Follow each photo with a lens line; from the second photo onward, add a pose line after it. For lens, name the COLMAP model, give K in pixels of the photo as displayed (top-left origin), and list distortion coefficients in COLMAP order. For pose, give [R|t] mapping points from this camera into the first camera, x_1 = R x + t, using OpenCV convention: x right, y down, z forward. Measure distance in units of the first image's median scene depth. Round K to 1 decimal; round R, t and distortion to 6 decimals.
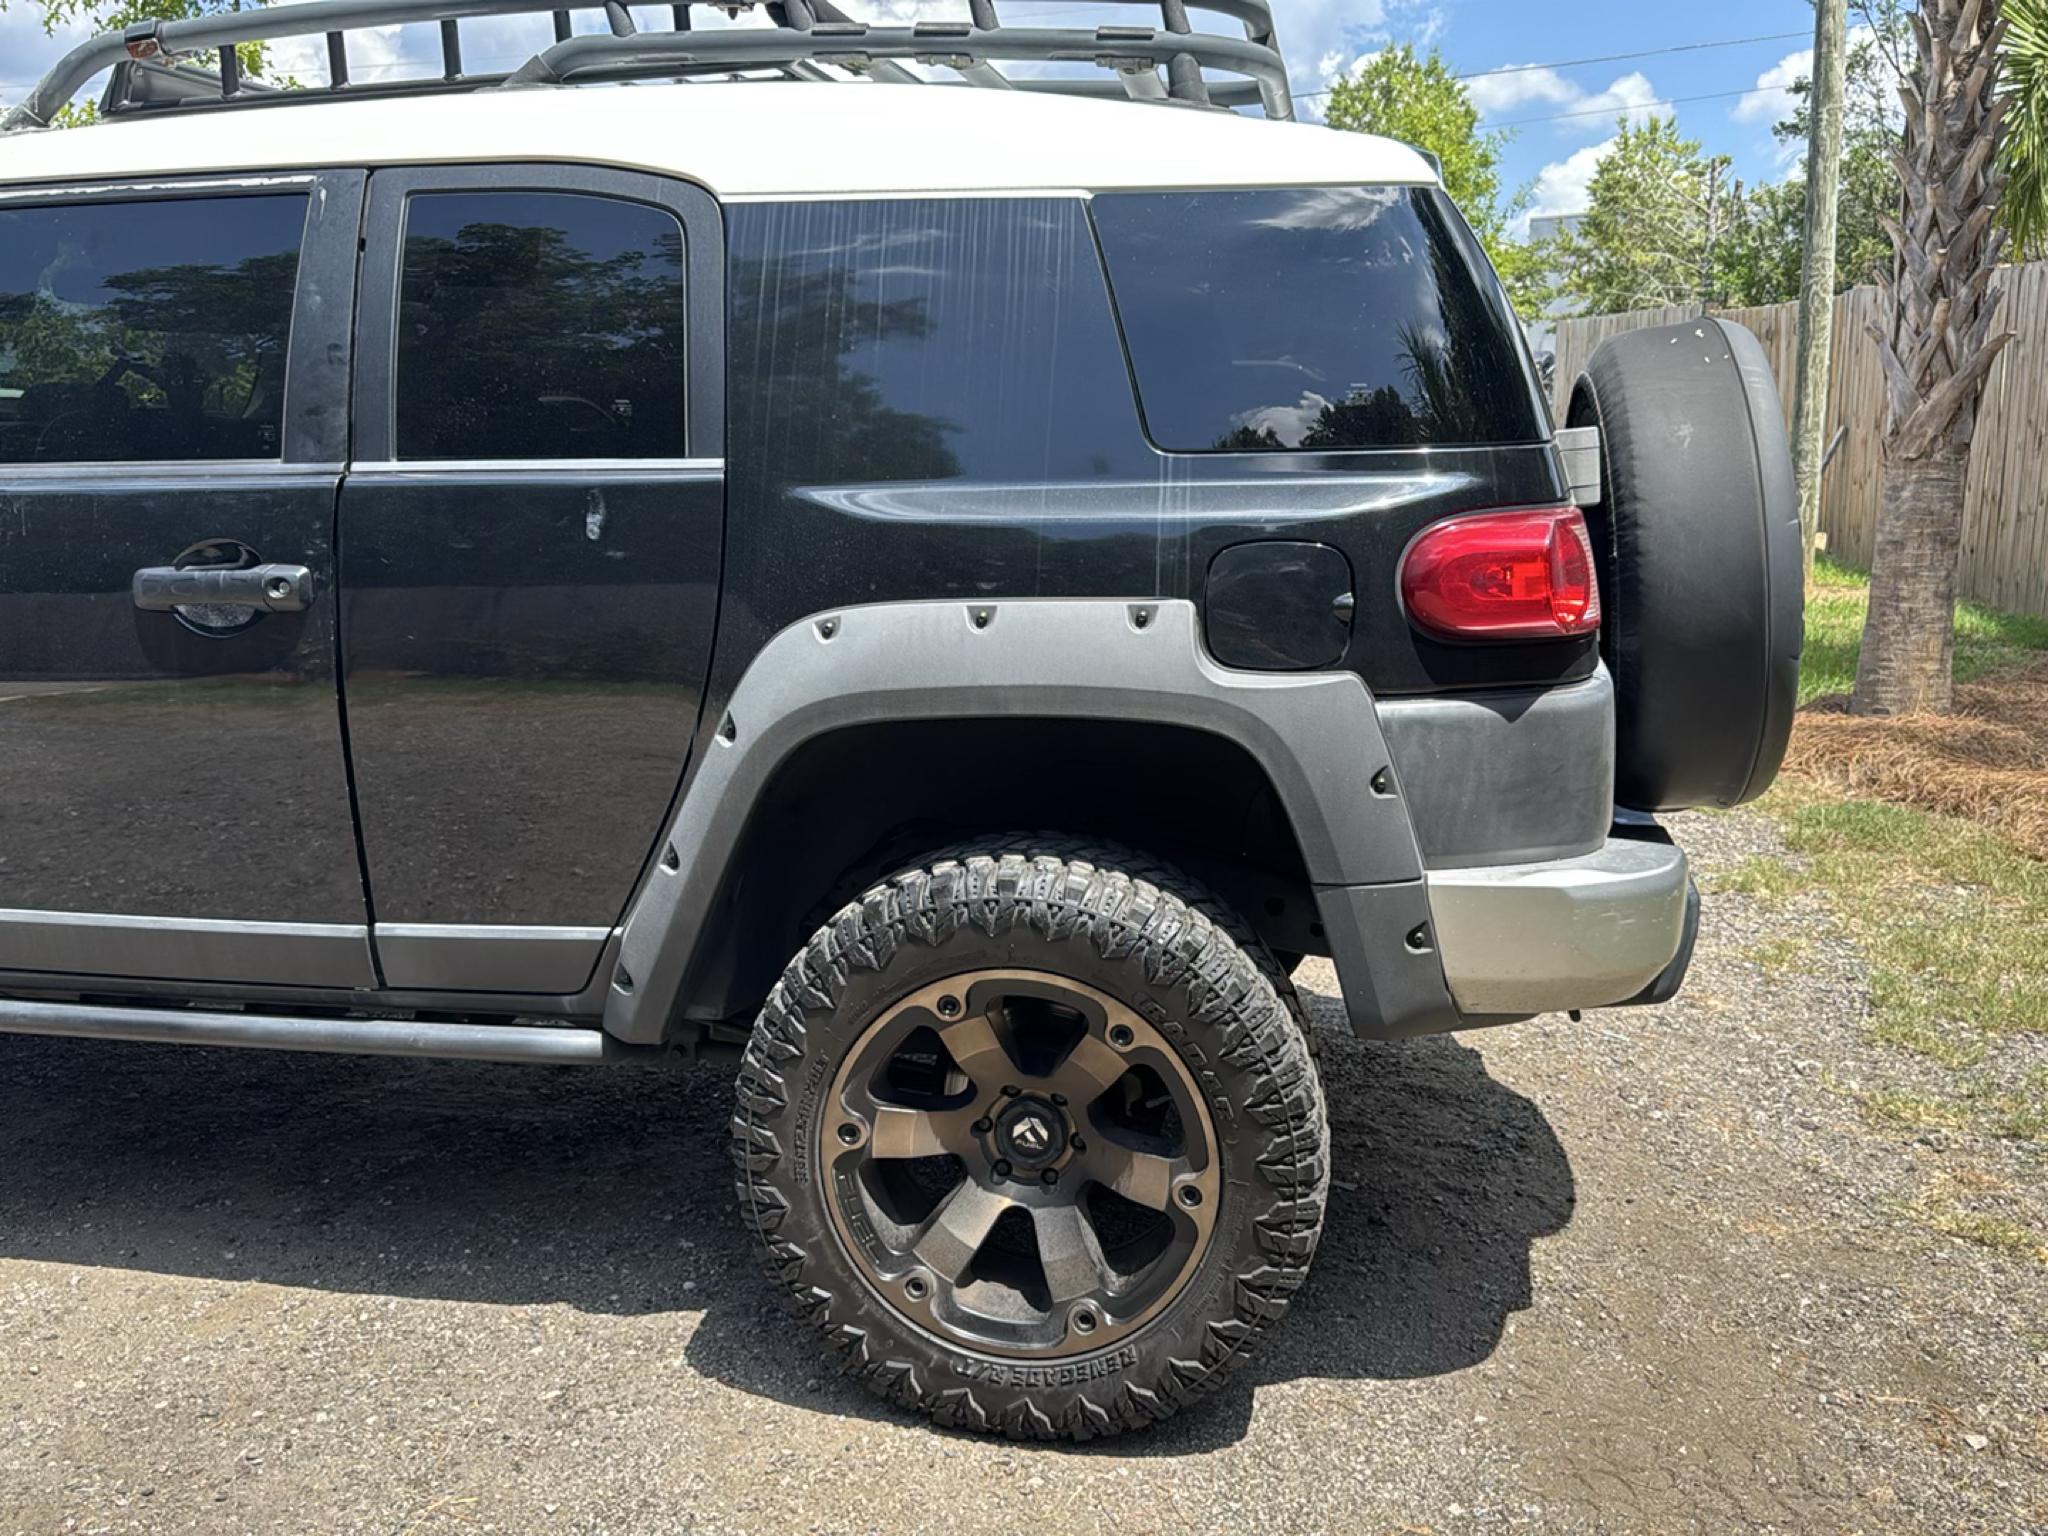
lens RADIAL K [[1834.2, 0, 1026.0], [0, 1834.2, 760.3], [0, 0, 1]] dist [0.123002, -0.233904]
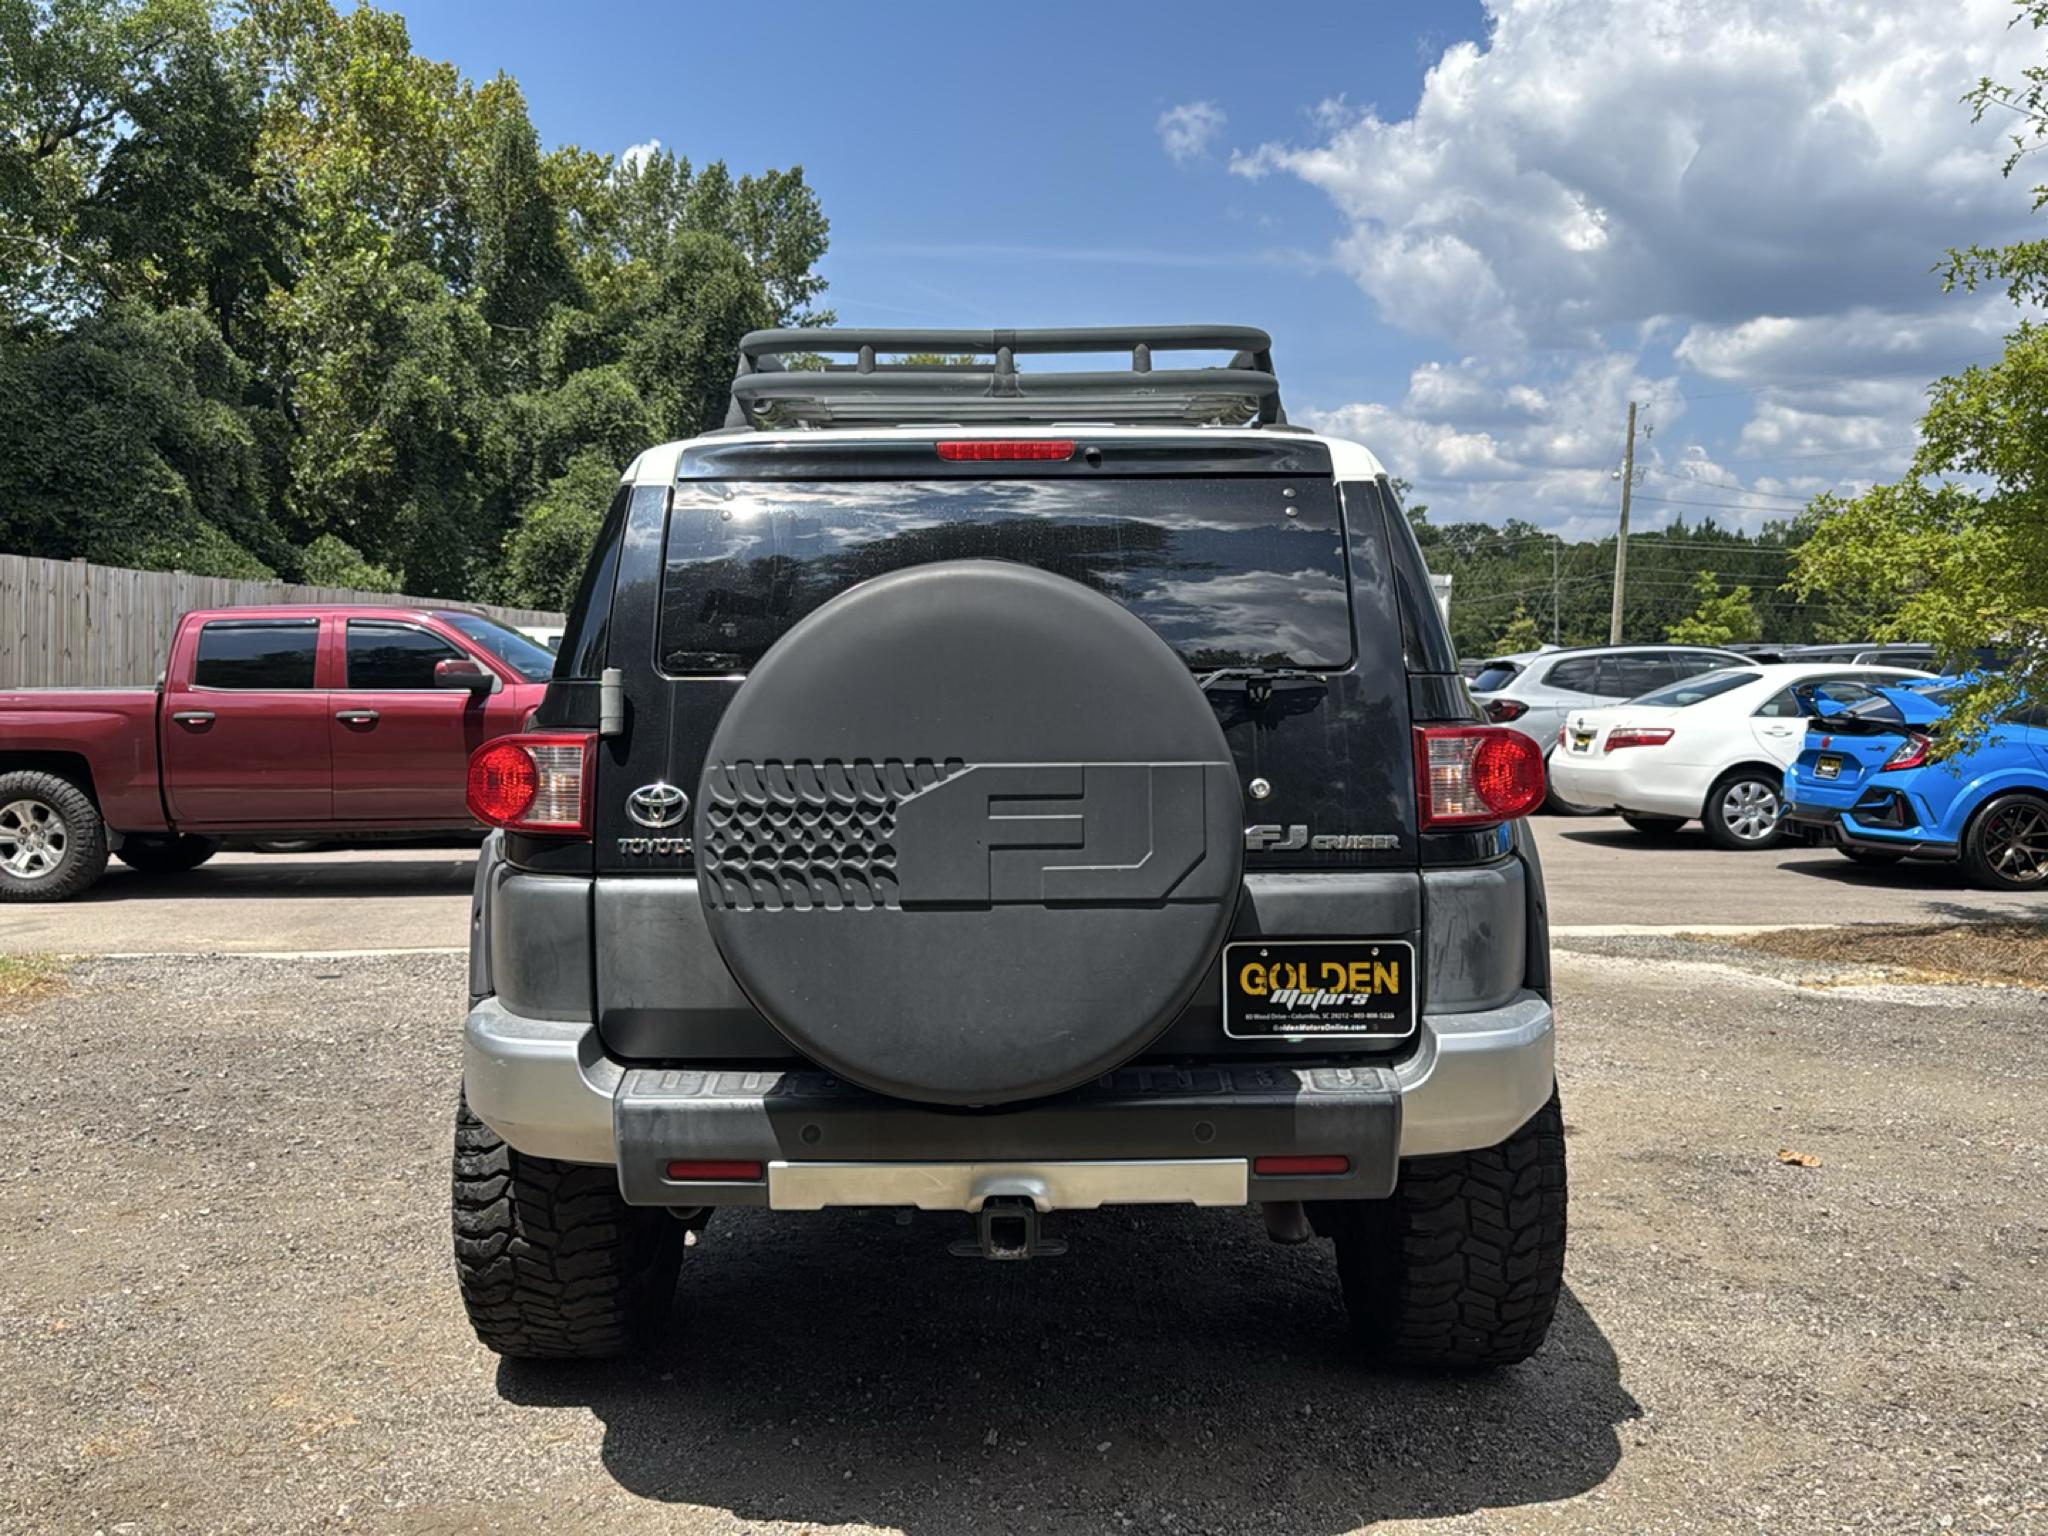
lens RADIAL K [[1834.2, 0, 1026.0], [0, 1834.2, 760.3], [0, 0, 1]] dist [0.123002, -0.233904]
pose [[0.162614, 0.061586, -0.984766, 1.520633], [-0.189246, 0.981467, 0.030130, -0.208828], [0.968371, 0.181463, 0.171256, 1.071681]]
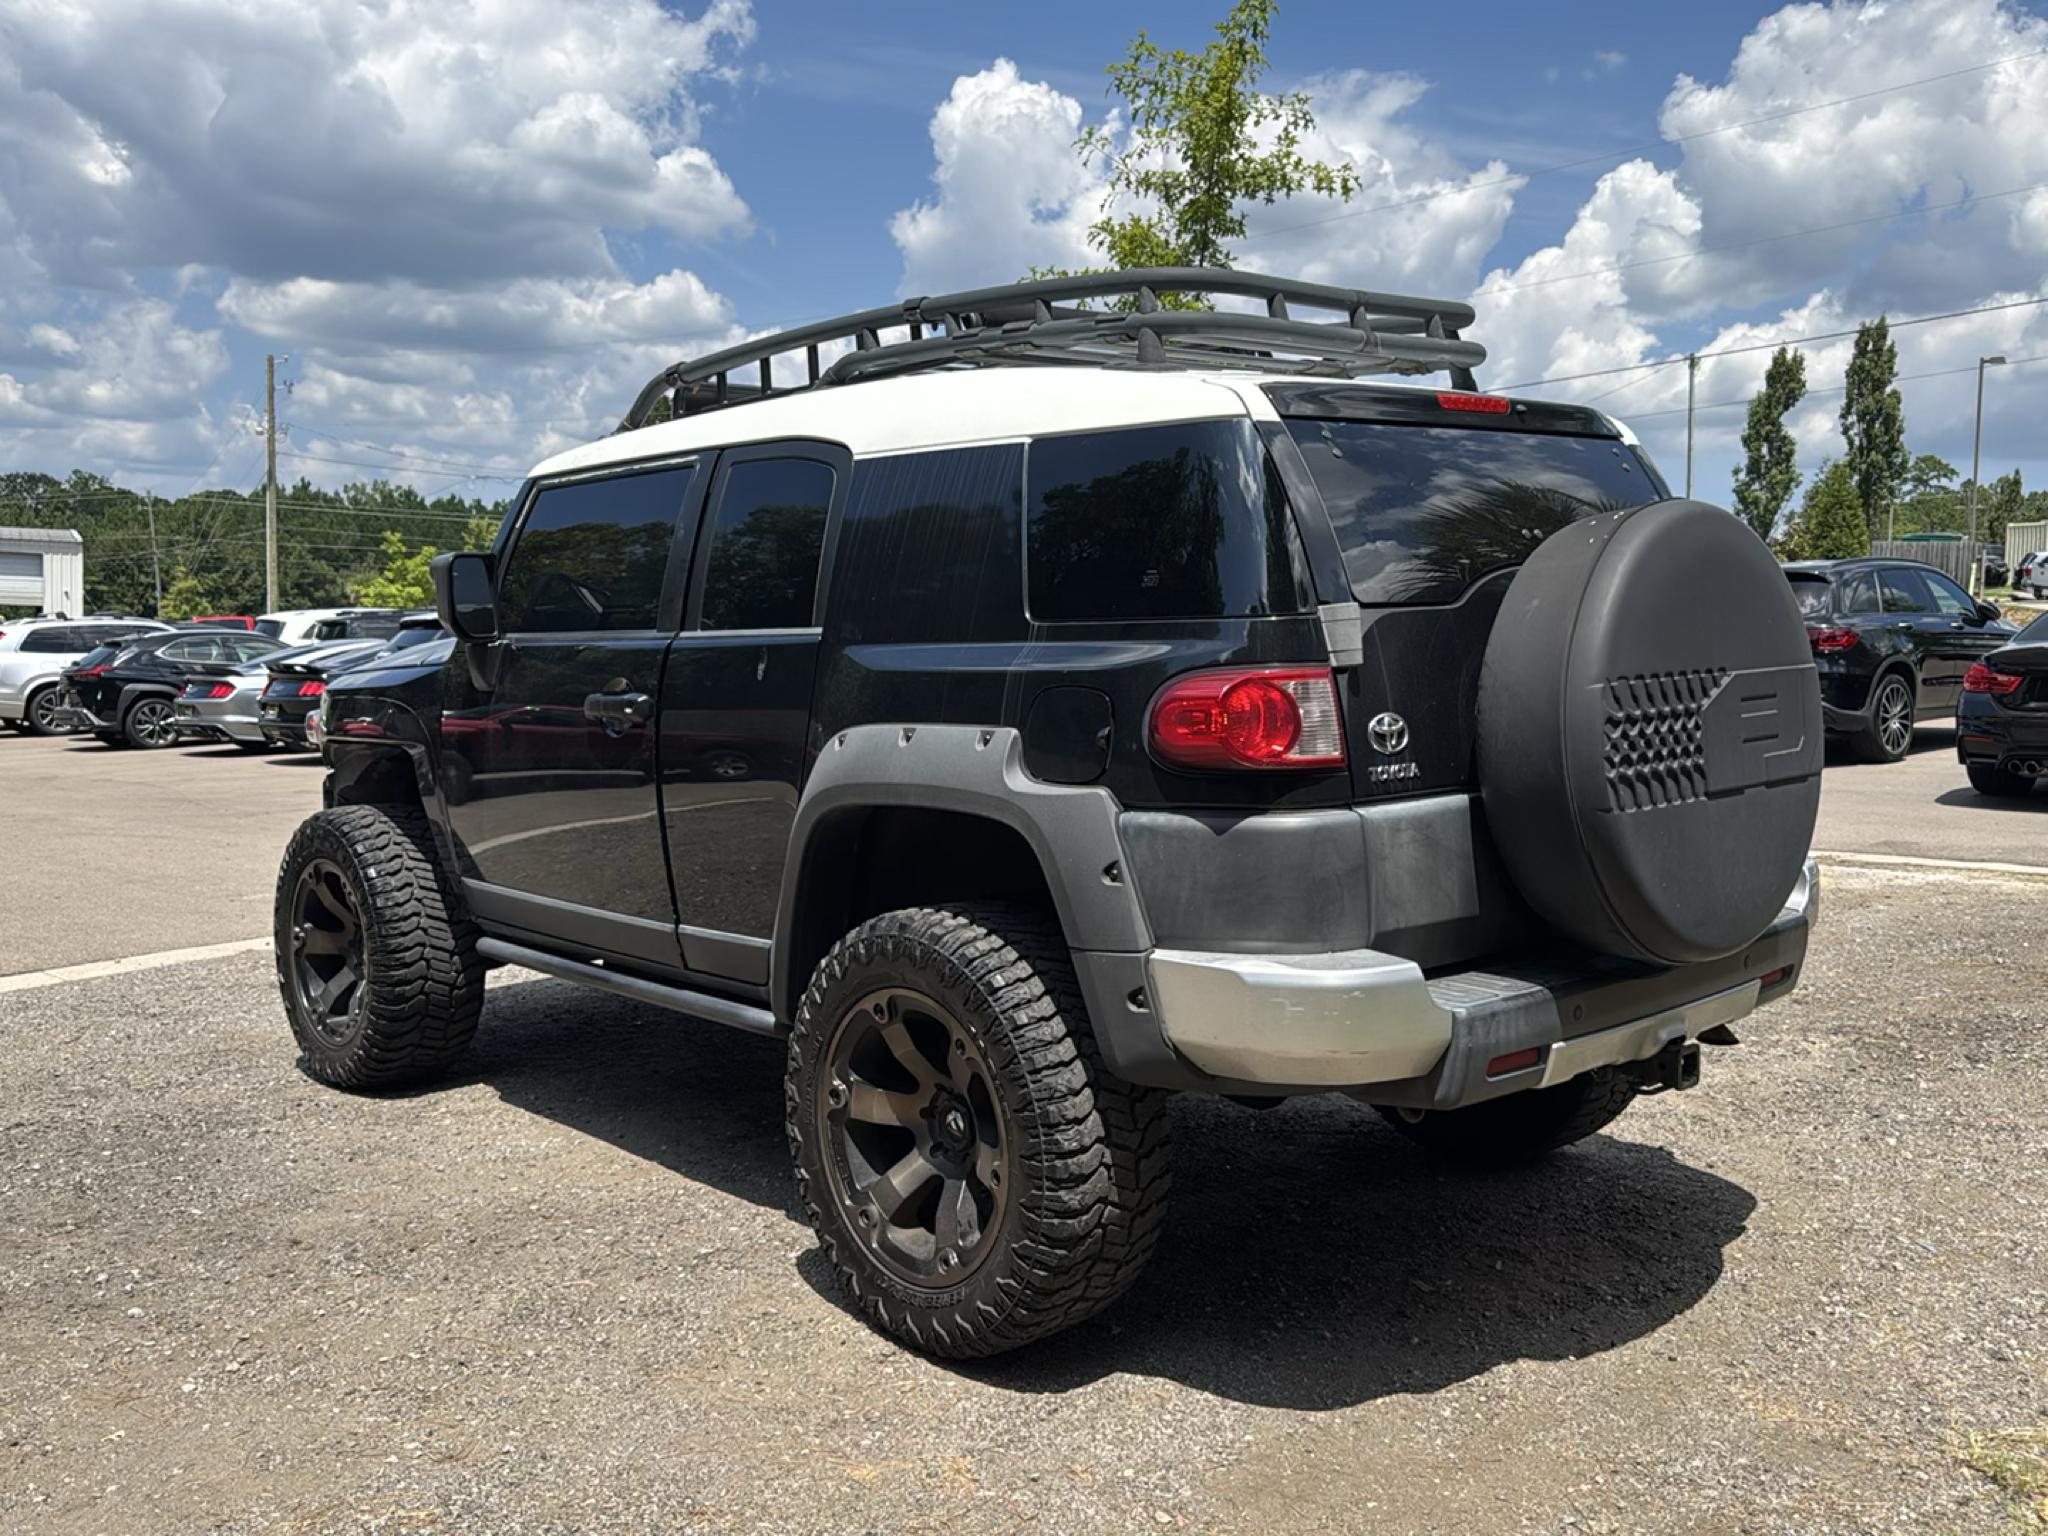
lens RADIAL K [[1834.2, 0, 1026.0], [0, 1834.2, 760.3], [0, 0, 1]] dist [0.123002, -0.233904]
pose [[0.788376, 0.043330, -0.613666, 0.882341], [-0.104456, 0.992461, -0.064118, 0.021375], [0.606261, 0.114650, 0.786958, -0.057514]]
